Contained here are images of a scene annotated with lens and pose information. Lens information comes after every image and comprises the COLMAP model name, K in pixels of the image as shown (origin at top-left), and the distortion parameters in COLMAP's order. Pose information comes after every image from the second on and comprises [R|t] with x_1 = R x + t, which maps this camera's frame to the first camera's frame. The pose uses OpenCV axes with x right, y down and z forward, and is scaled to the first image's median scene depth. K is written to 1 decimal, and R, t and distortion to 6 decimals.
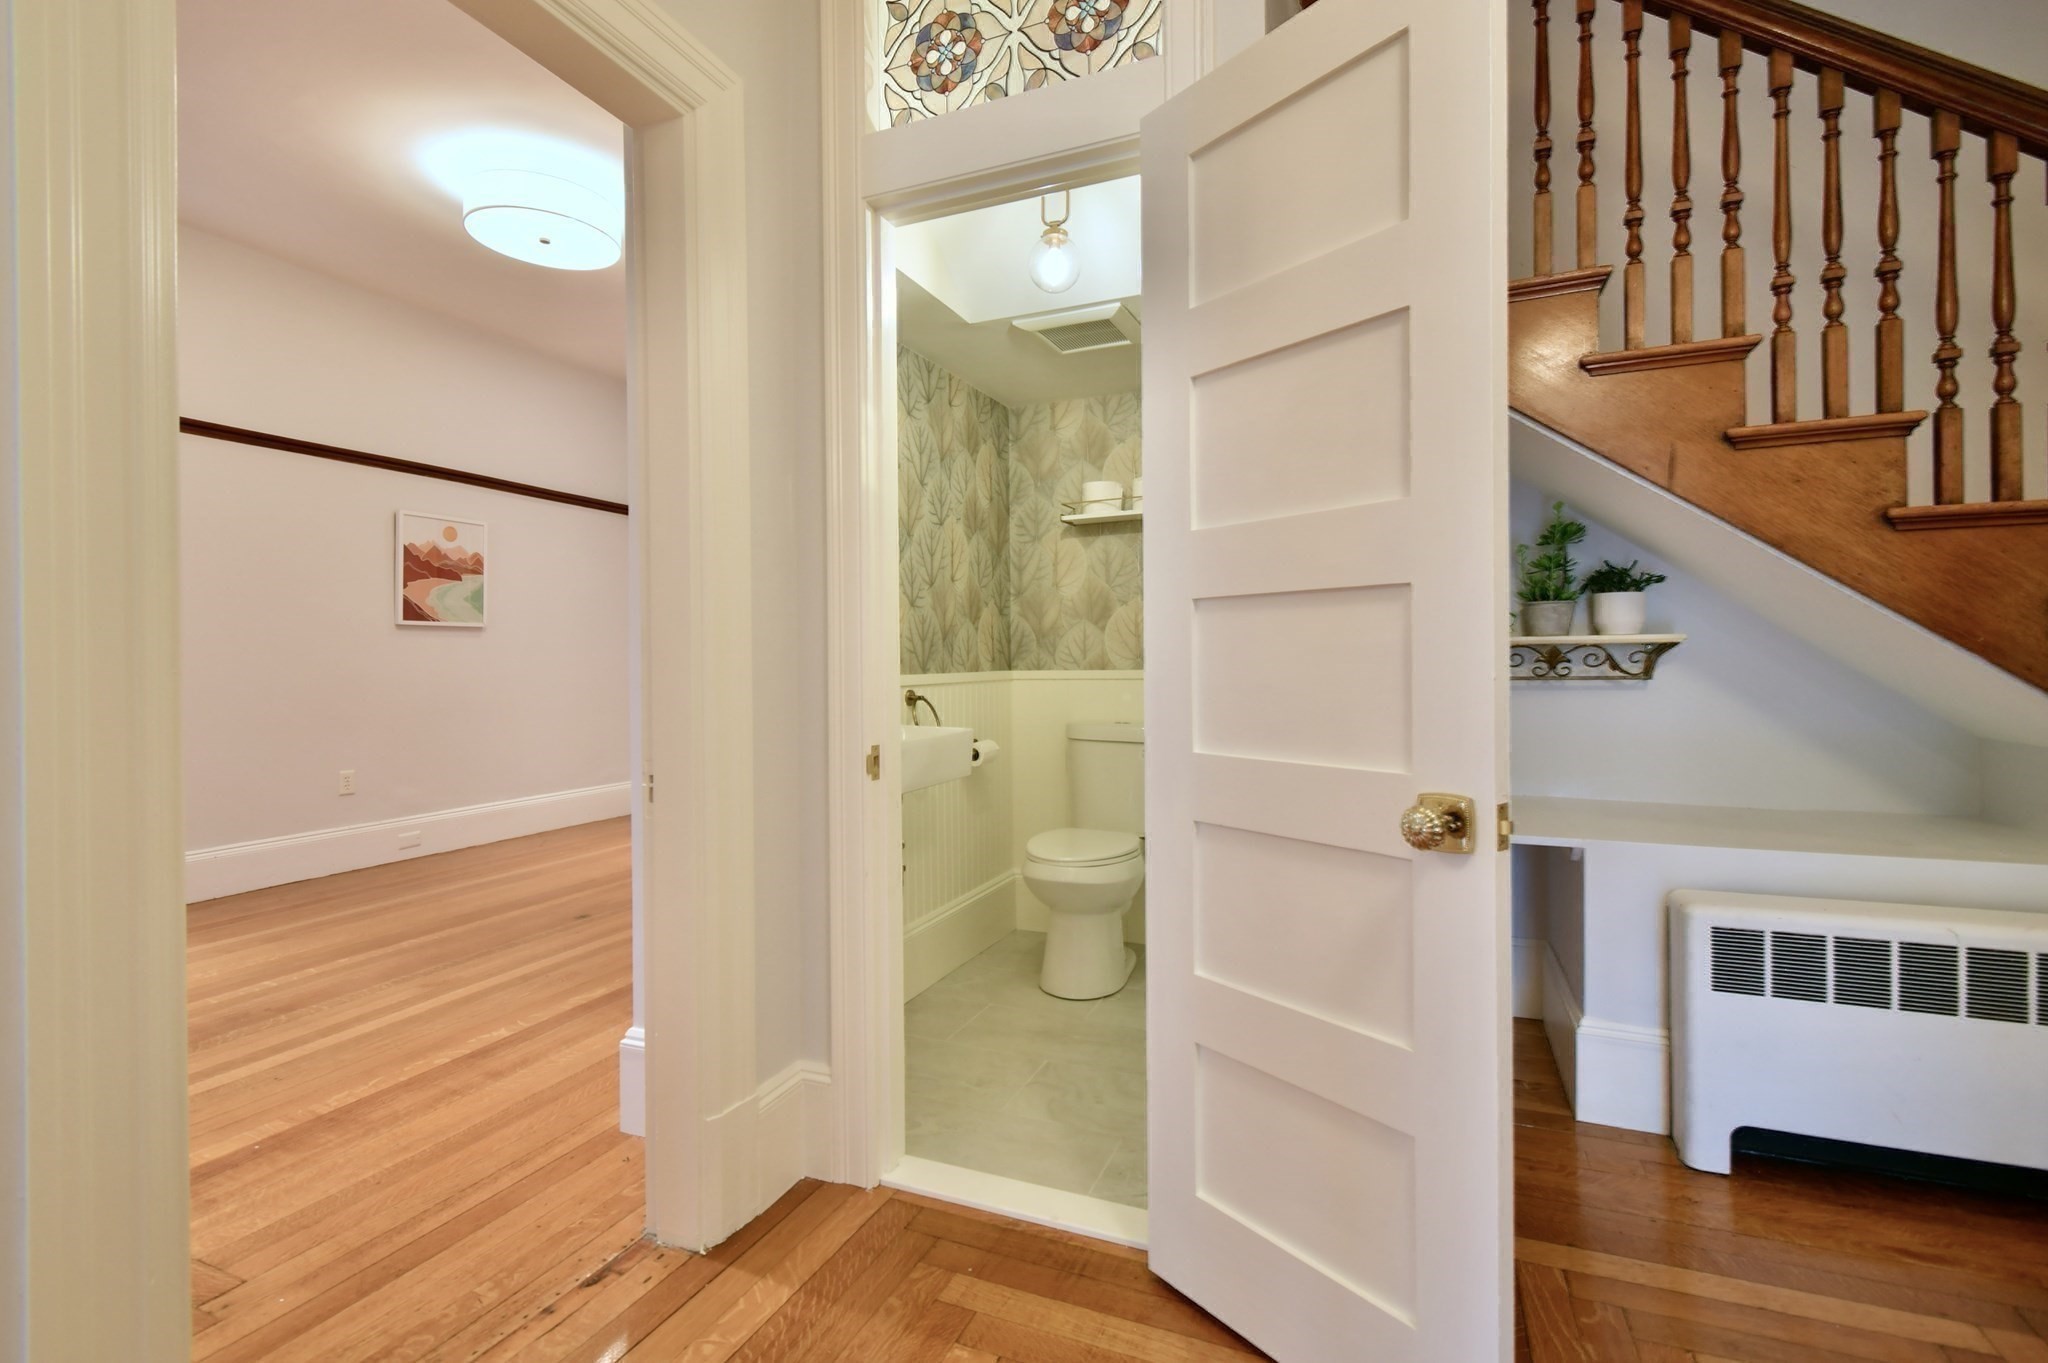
lens RADIAL K [[942.6, 0, 1023.6], [0, 942.6, 666.8], [0, 0, 1]] dist [0.000841, 0.000147]
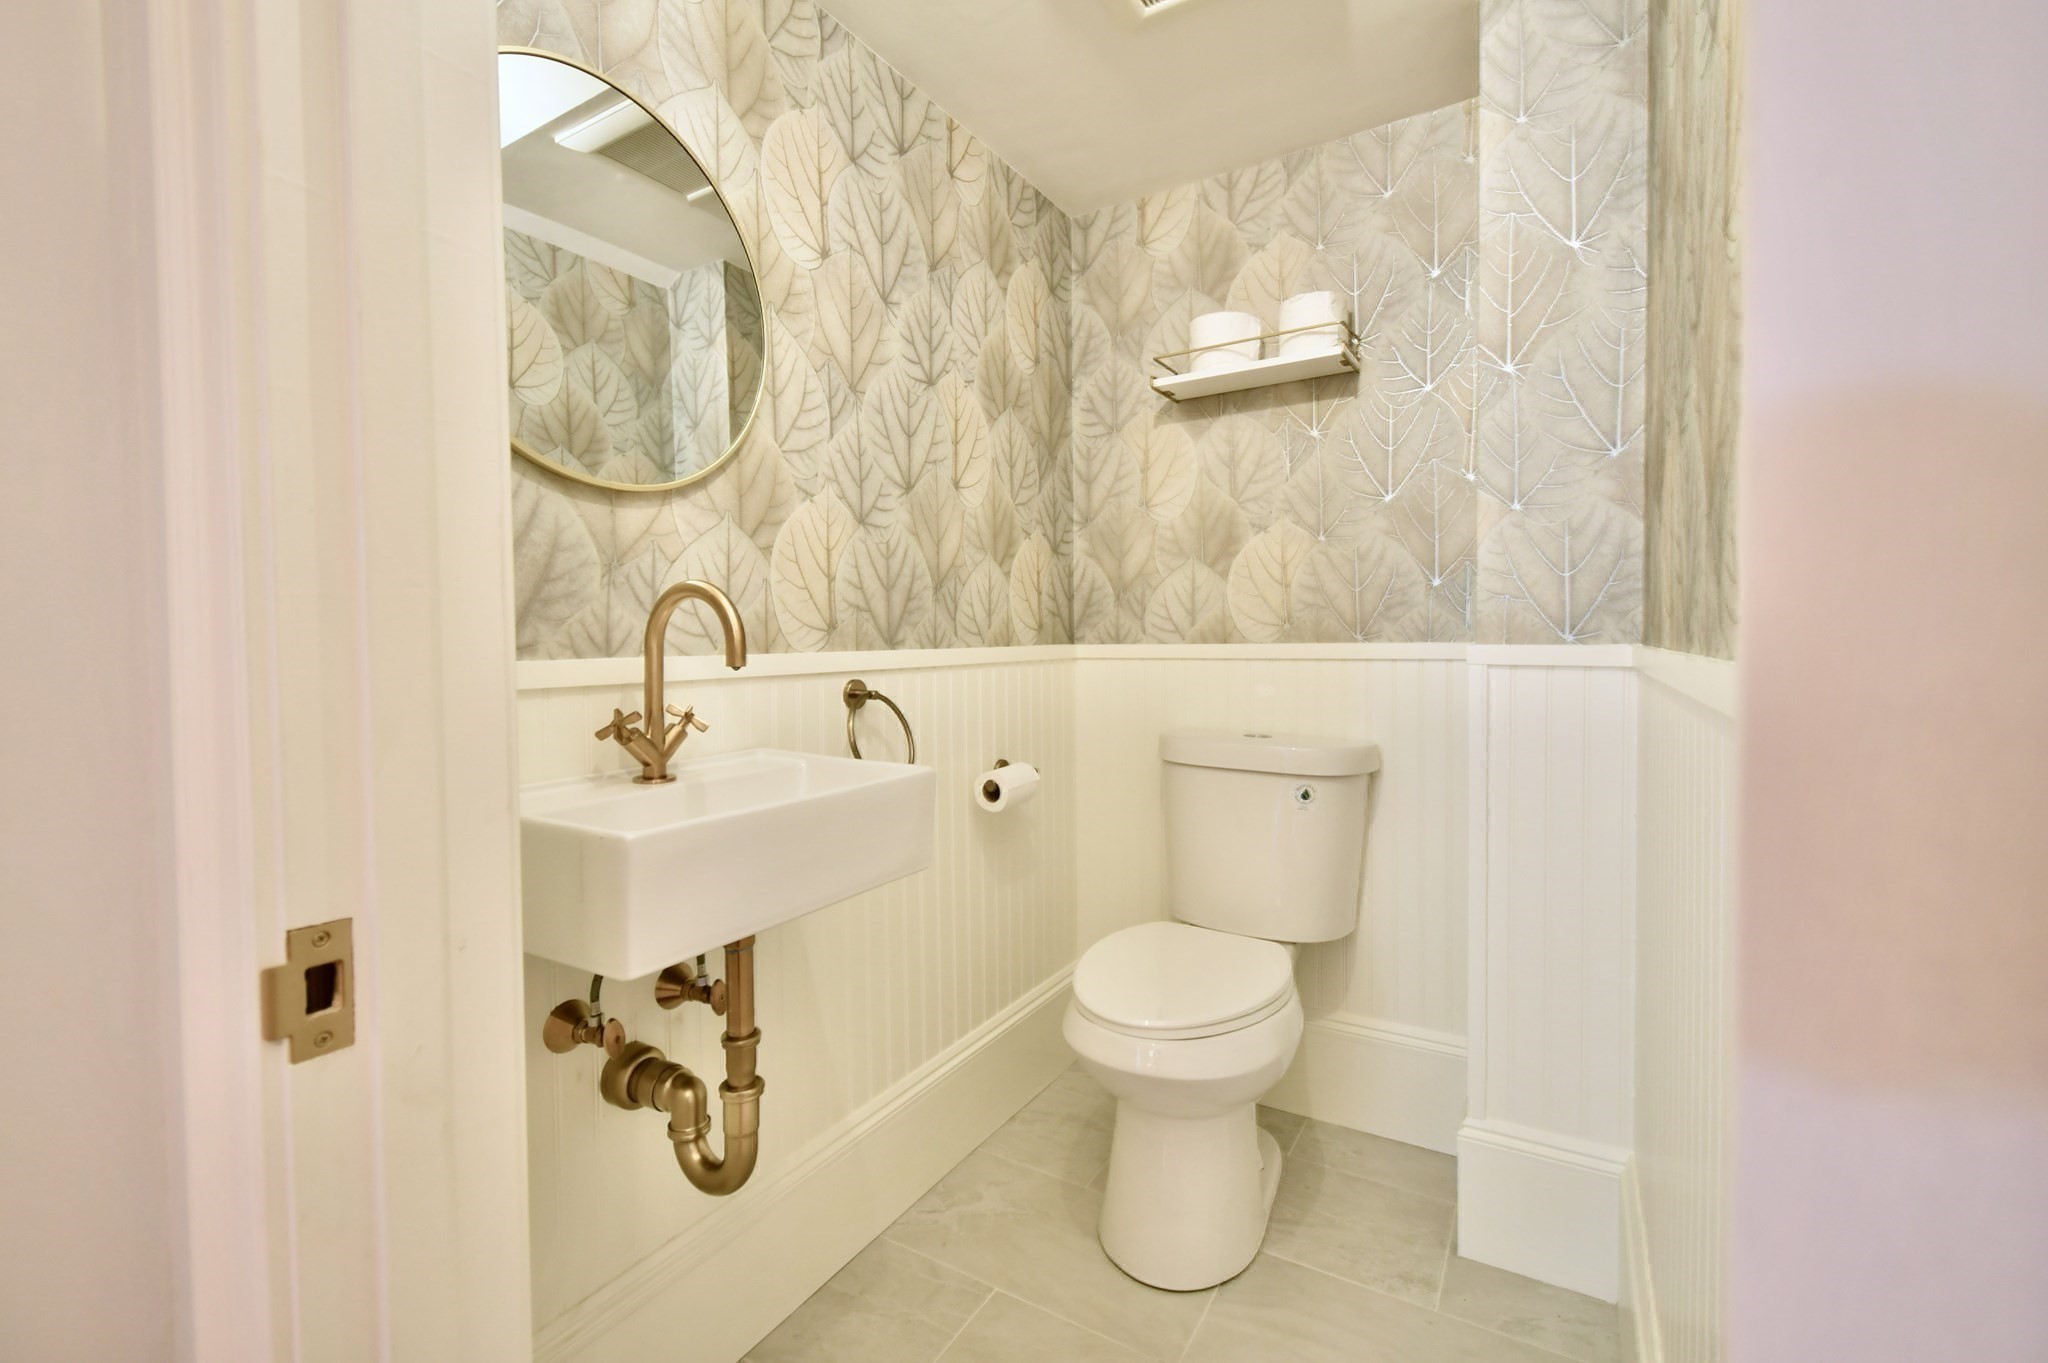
lens RADIAL K [[897.2, 0, 1028.5], [0, 897.2, 659.6], [0, 0, 1]] dist [0.000063, -0.000092]
pose [[0.990782, 0.005977, -0.135335, 0.039740], [-0.003250, 0.999787, 0.020365, 0.002092], [0.135428, -0.019737, 0.990591, 0.431589]]
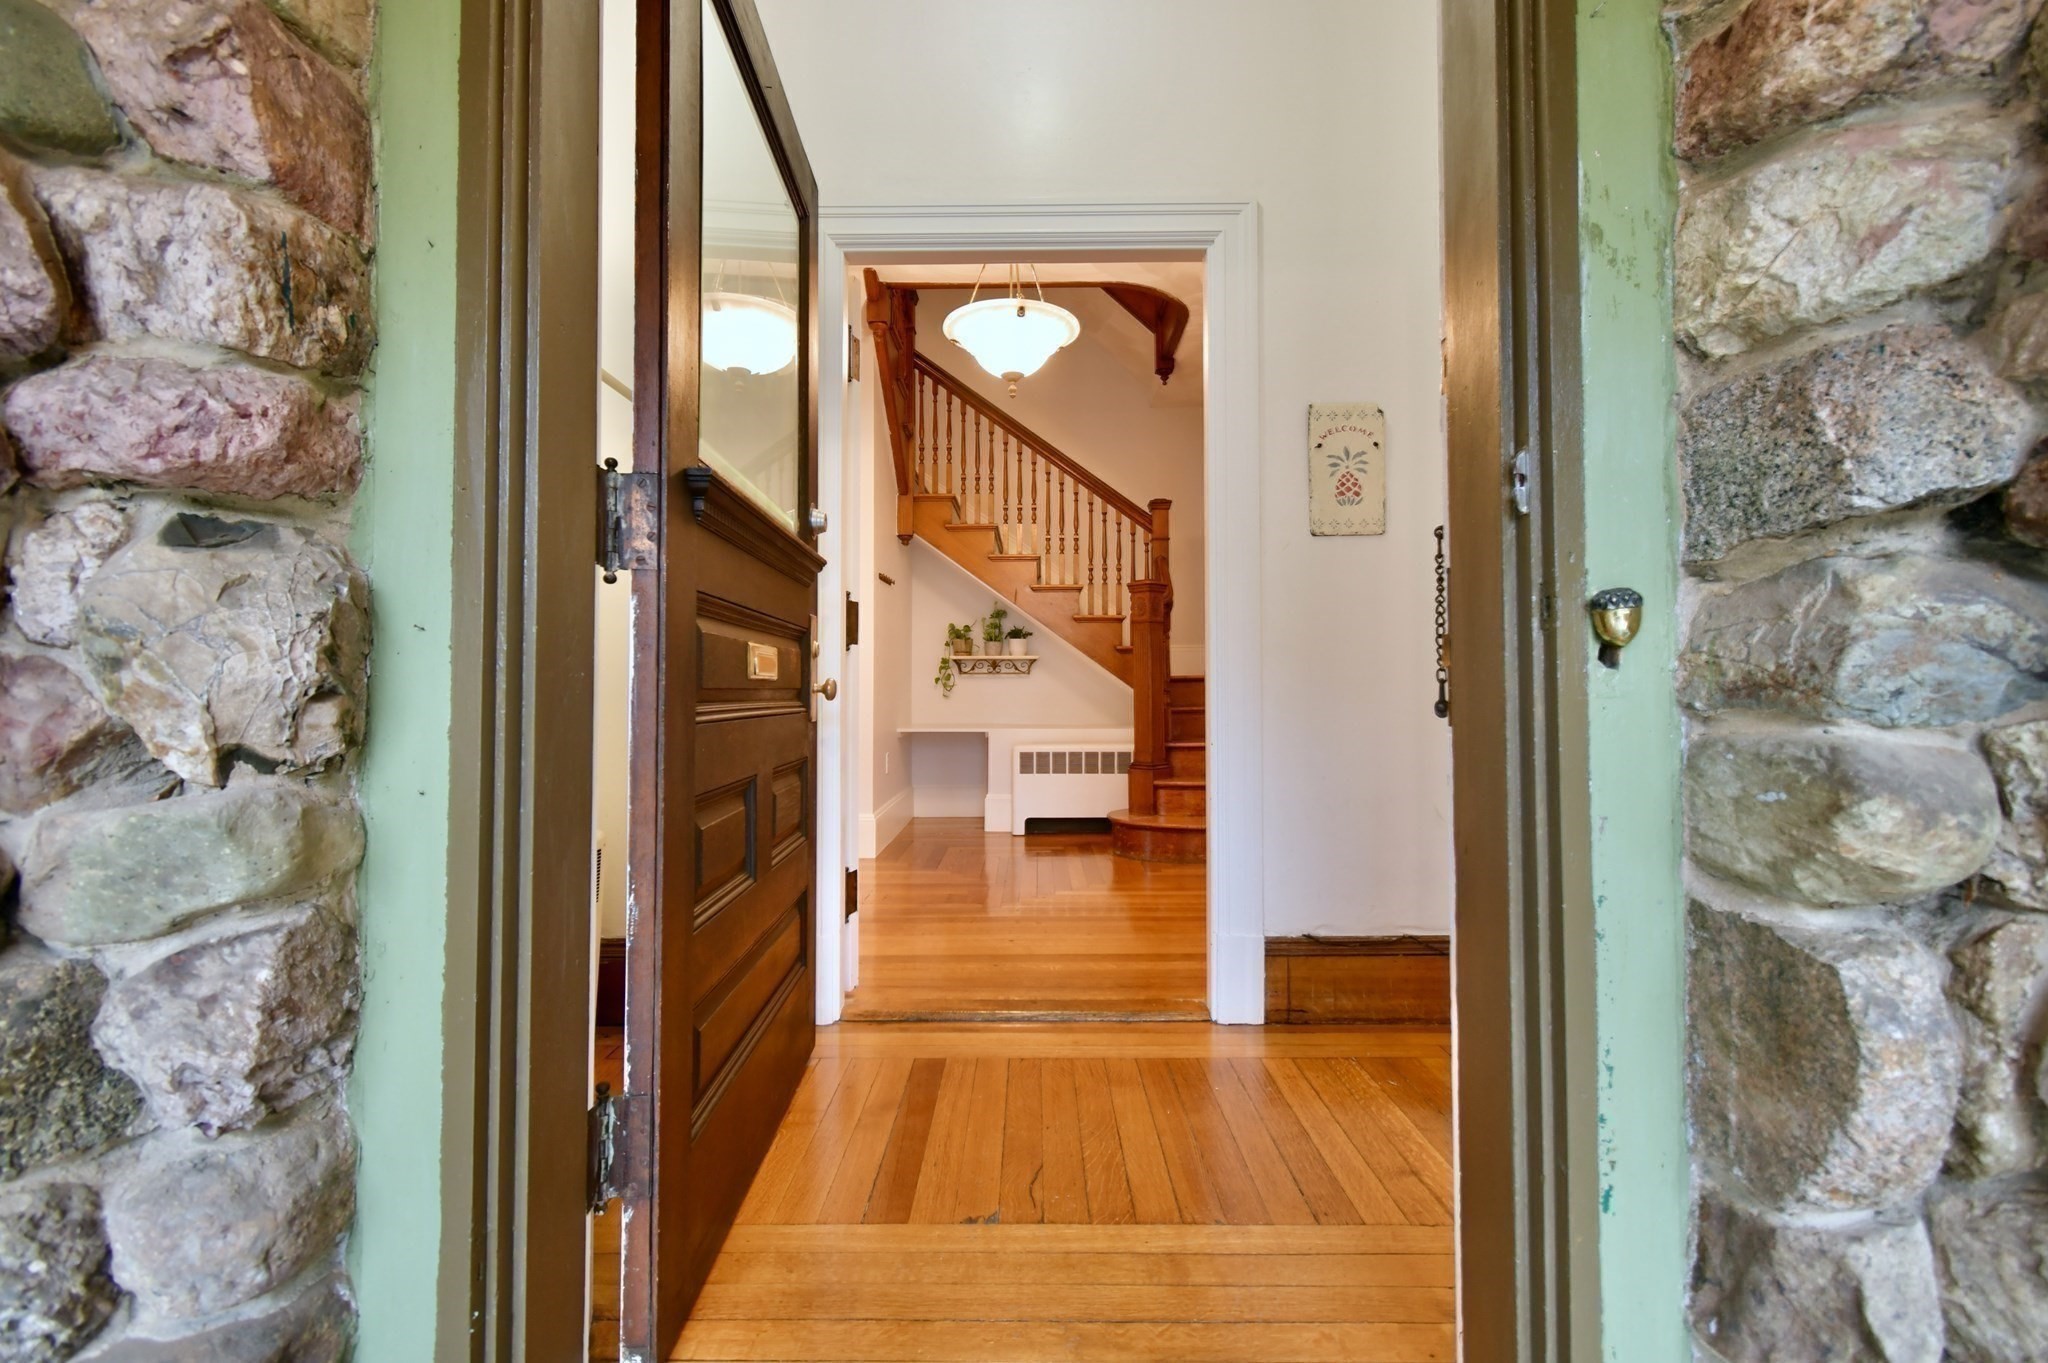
lens RADIAL K [[897.2, 0, 1028.5], [0, 897.2, 659.6], [0, 0, 1]] dist [0.000063, -0.000092]
pose [[0.924288, 0.020024, 0.381171, -0.257758], [-0.007350, 0.999372, -0.034677, 0.060840], [-0.381625, 0.029250, 0.923854, -1.263224]]
